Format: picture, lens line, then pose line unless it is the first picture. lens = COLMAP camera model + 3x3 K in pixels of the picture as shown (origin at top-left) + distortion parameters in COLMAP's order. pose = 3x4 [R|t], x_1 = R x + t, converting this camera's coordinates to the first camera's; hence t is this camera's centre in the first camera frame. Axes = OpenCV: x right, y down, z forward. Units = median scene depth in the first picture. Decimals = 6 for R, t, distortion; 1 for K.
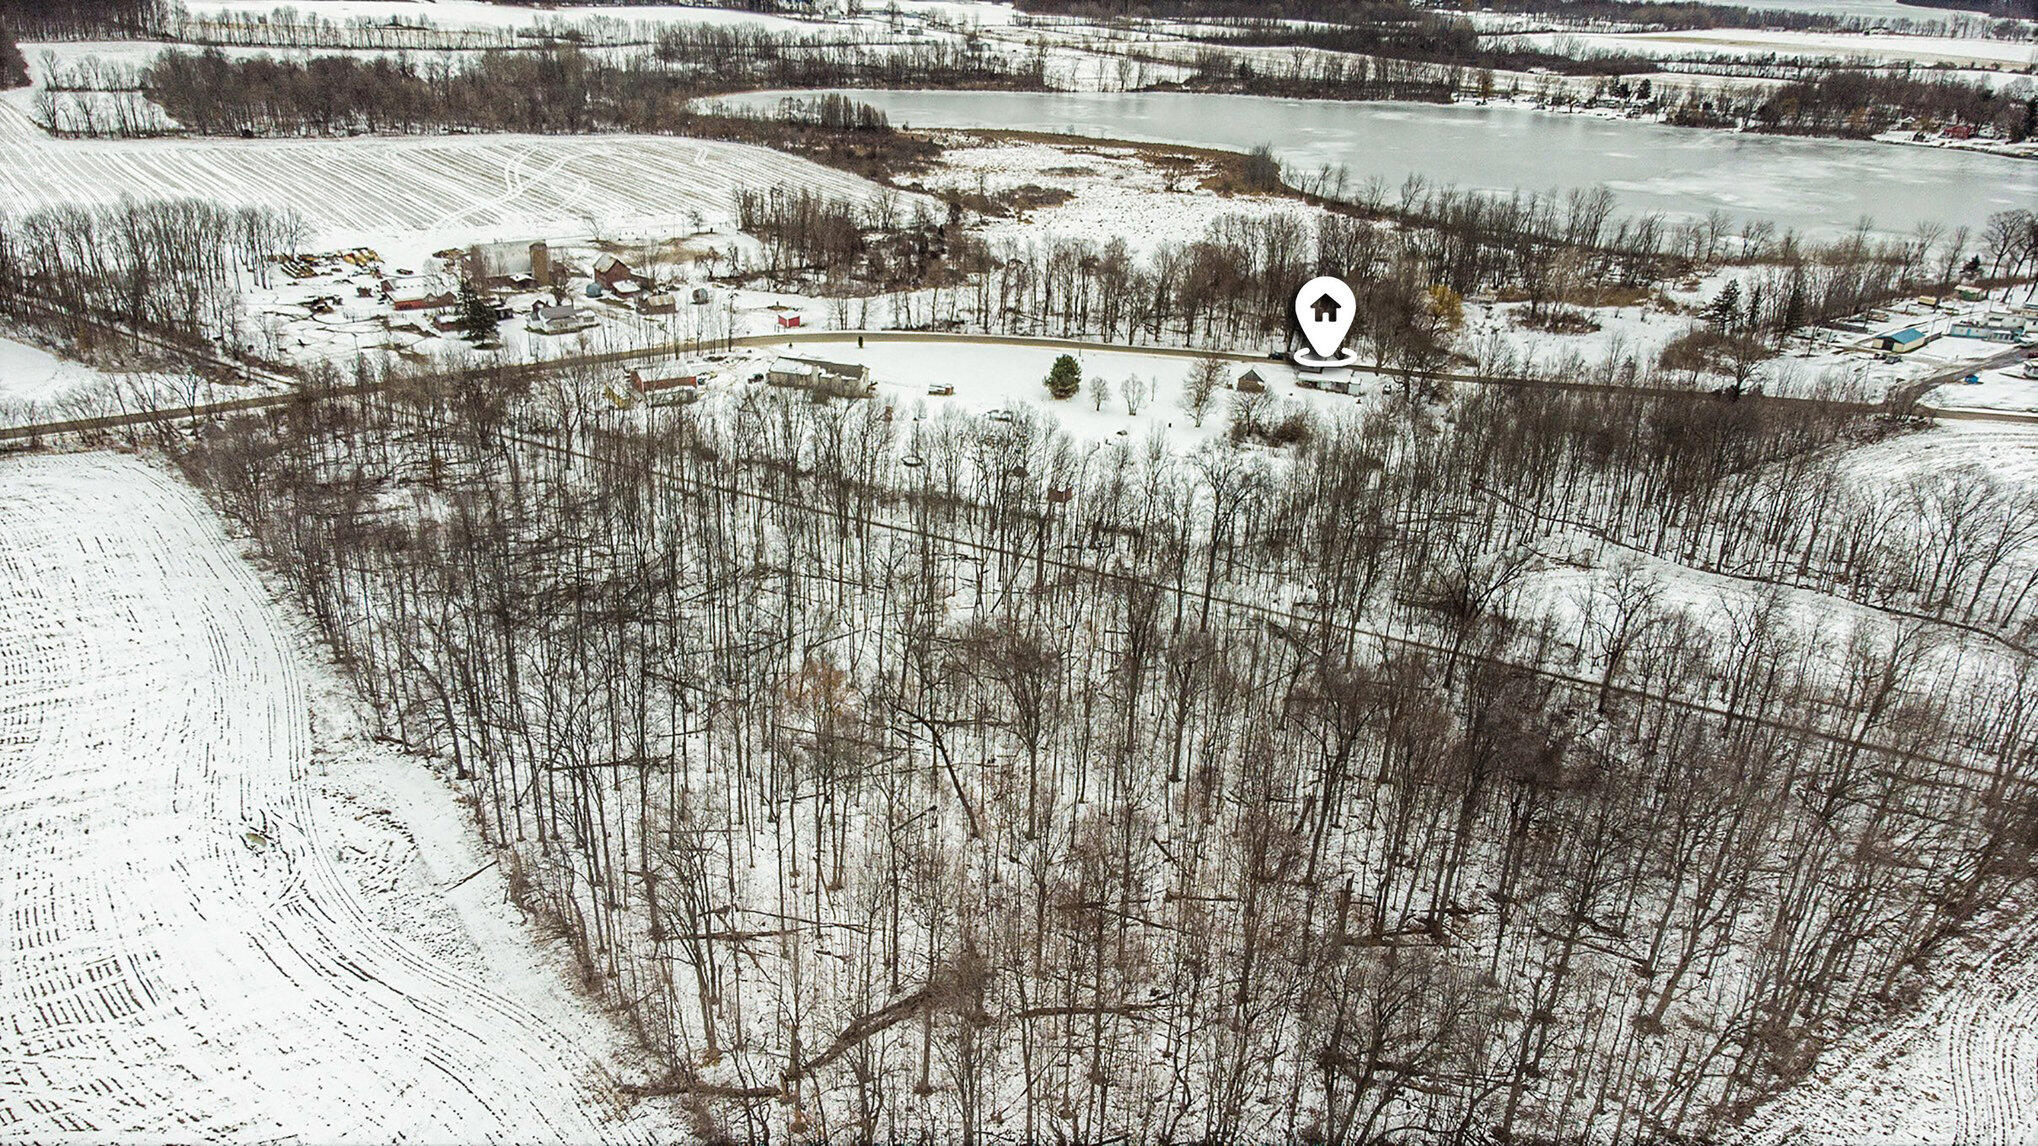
lens RADIAL K [[1502.2, 0, 1019.1], [0, 1502.2, 571.7], [0, 0, 1]] dist [0.040991, 0.011477]
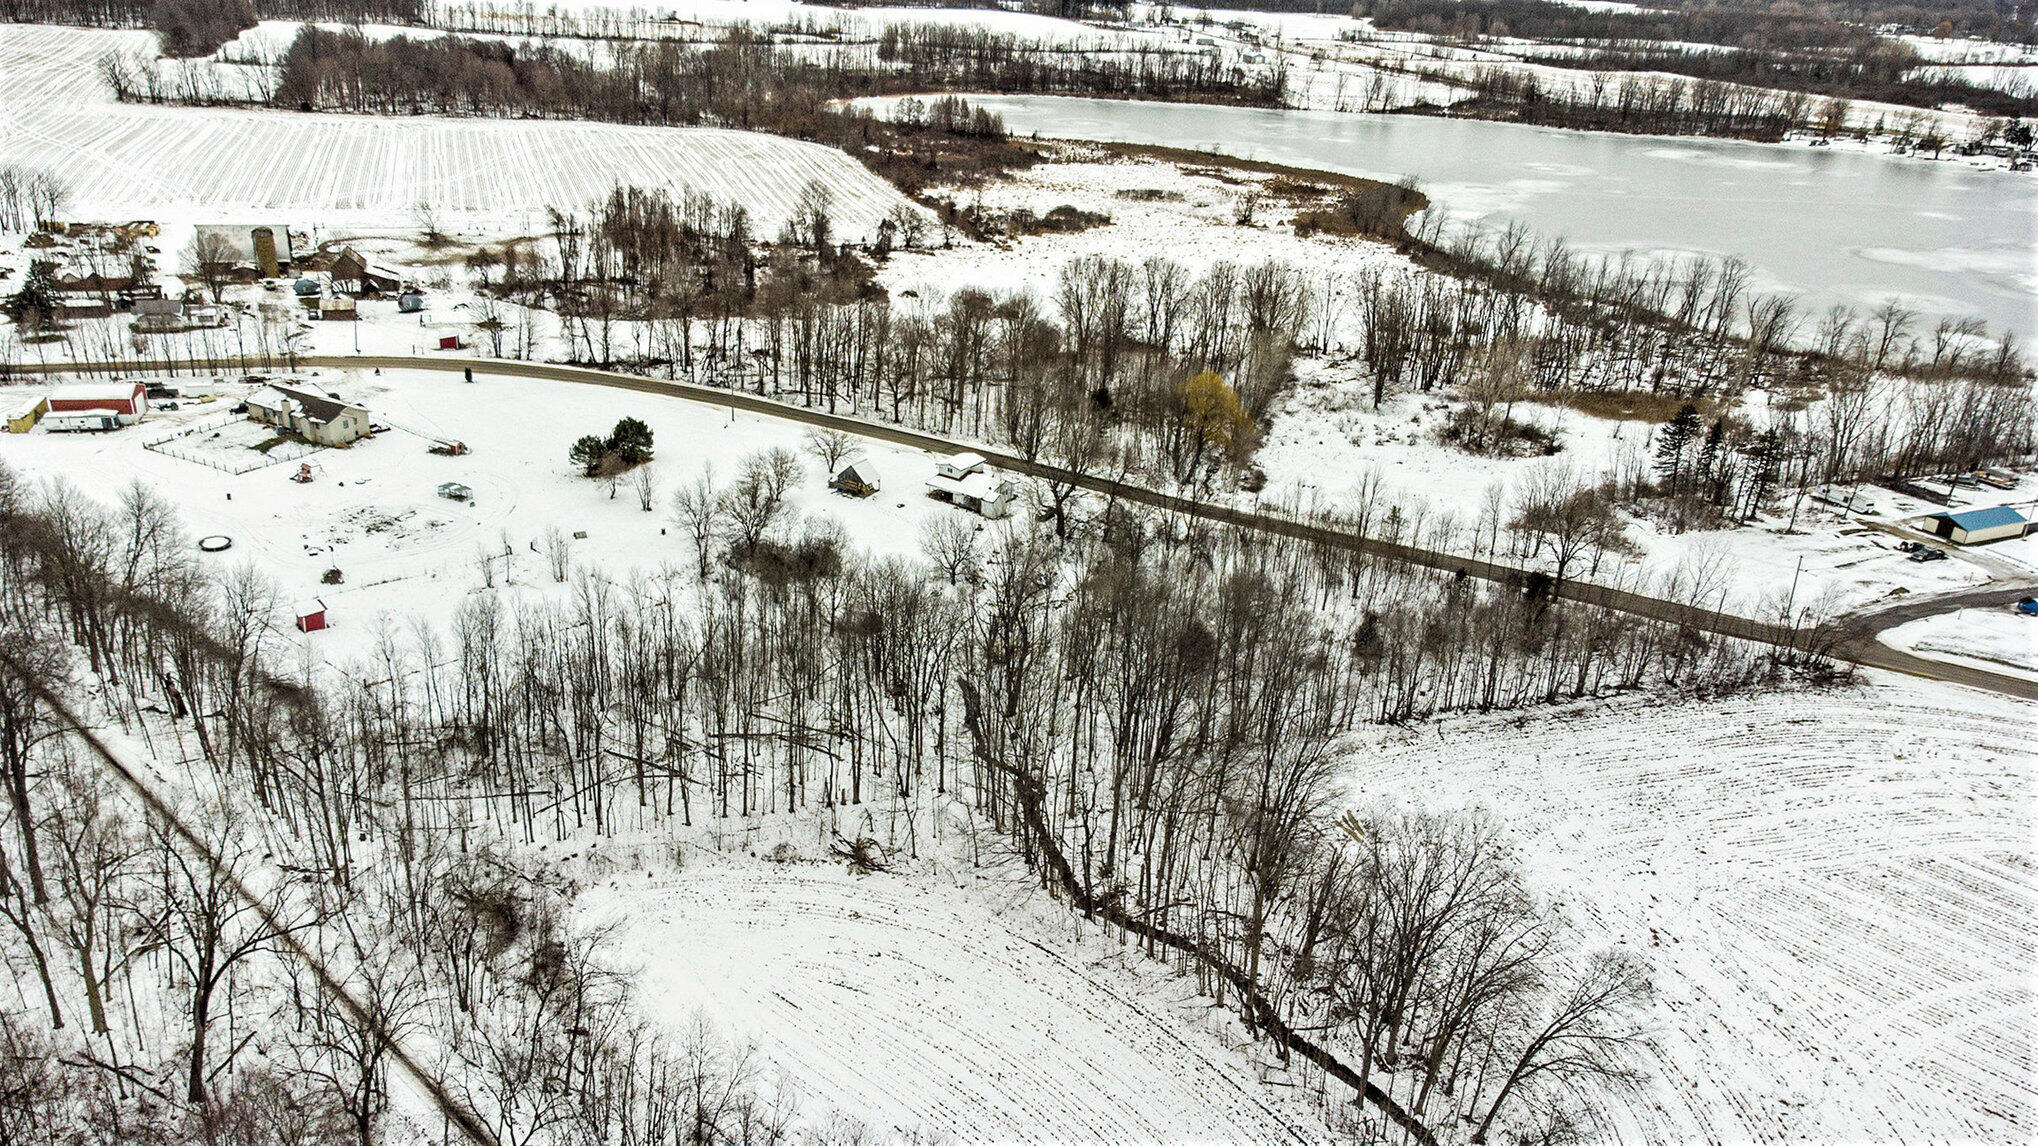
lens RADIAL K [[1502.2, 0, 1006.8], [0, 1502.2, 572.8], [0, 0, 1]] dist [0.040991, 0.011477]
pose [[0.954609, 0.126962, -0.269447, 0.190419], [-0.129812, 0.991512, 0.007291, -0.043348], [0.268086, 0.028018, 0.962988, 0.143936]]
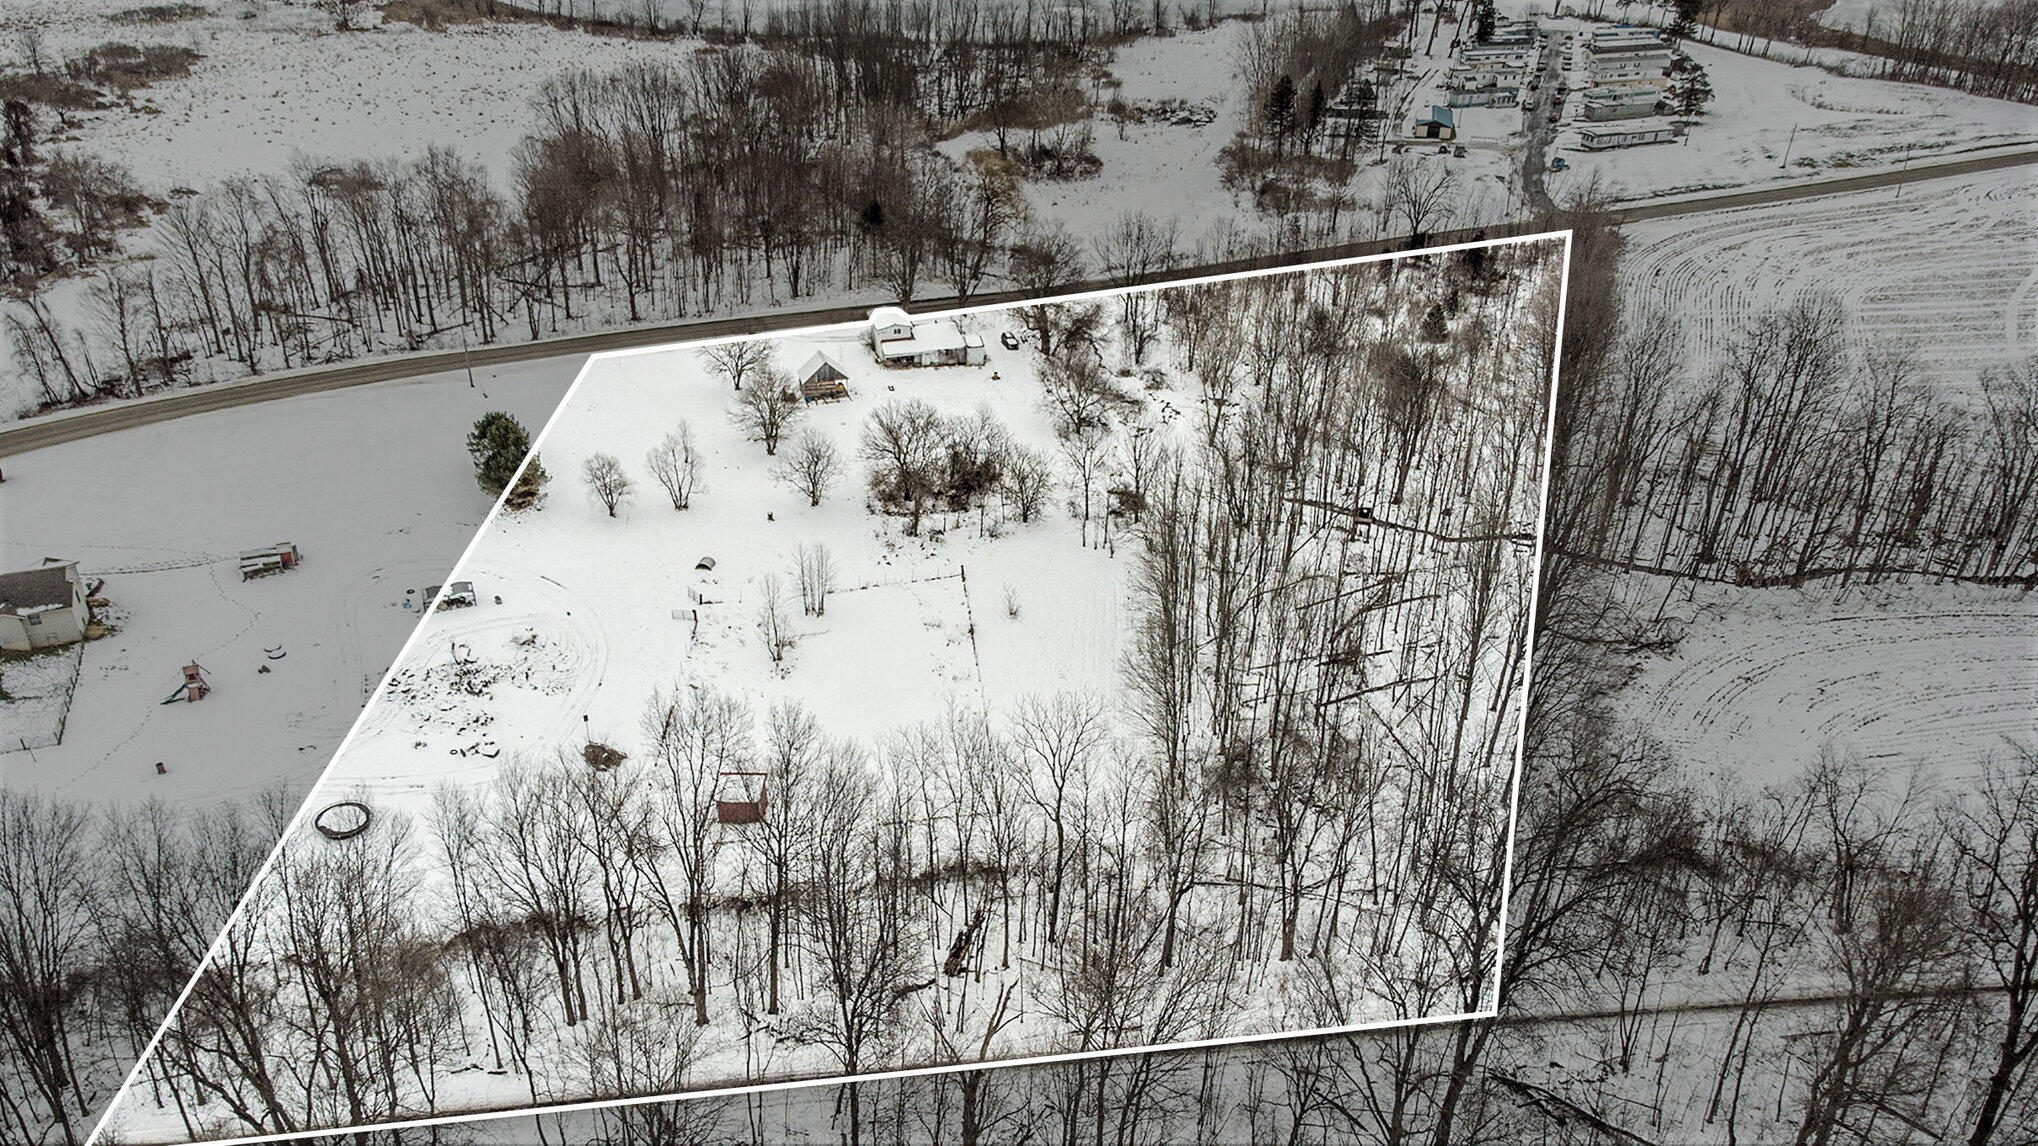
lens RADIAL K [[1502.2, 0, 998.2], [0, 1502.2, 561.4], [0, 0, 1]] dist [0.040991, 0.011477]
pose [[0.838084, -0.289534, 0.462370, -0.034578], [0.230846, 0.956139, 0.180301, -0.066455], [-0.494293, -0.044371, 0.868162, 0.206793]]
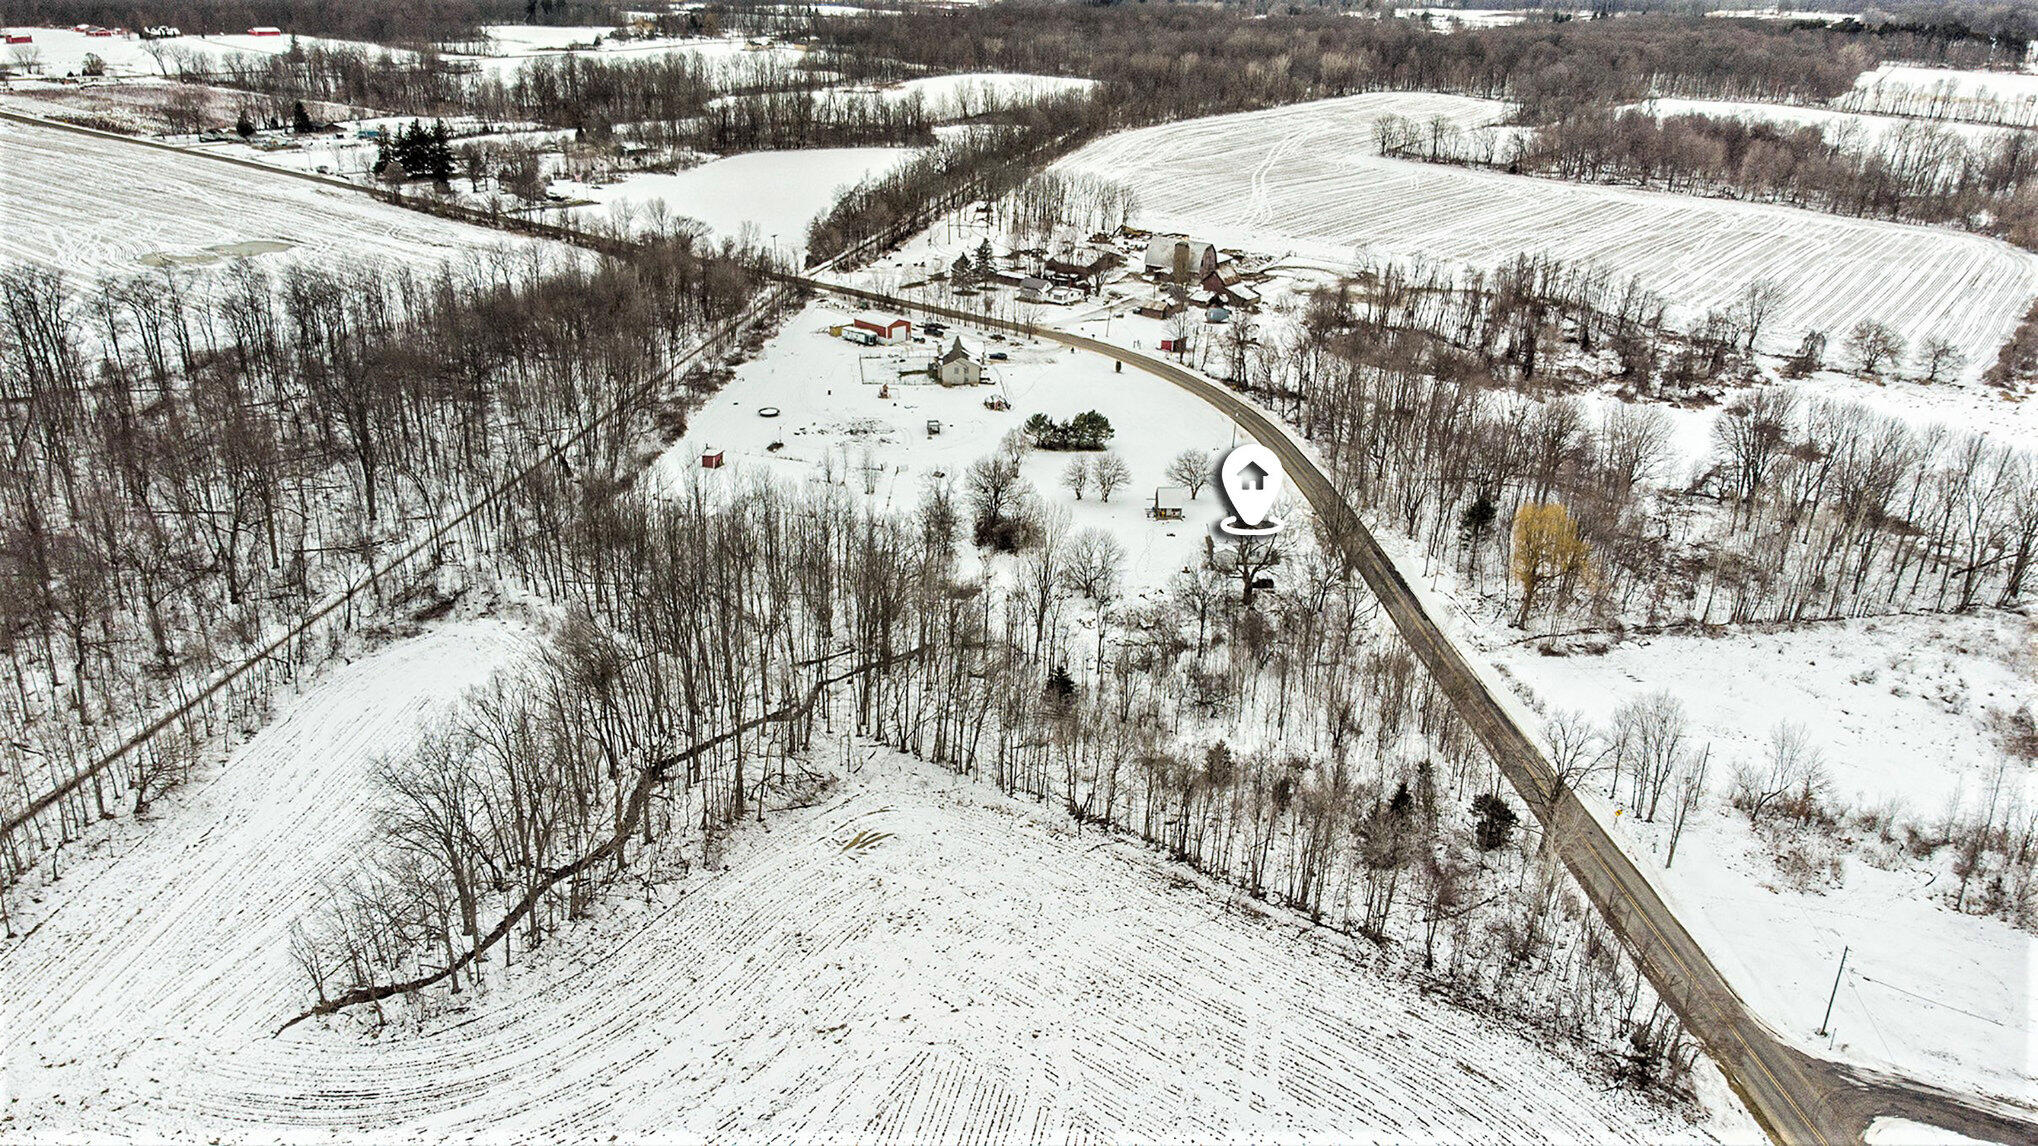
lens RADIAL K [[1502.2, 0, 1003.7], [0, 1502.2, 573.3], [0, 0, 1]] dist [0.040991, 0.011477]
pose [[0.294093, 0.347947, -0.890192, 0.370227], [-0.394830, 0.892424, 0.218379, -0.102830], [0.870413, 0.287250, 0.399836, 0.280399]]
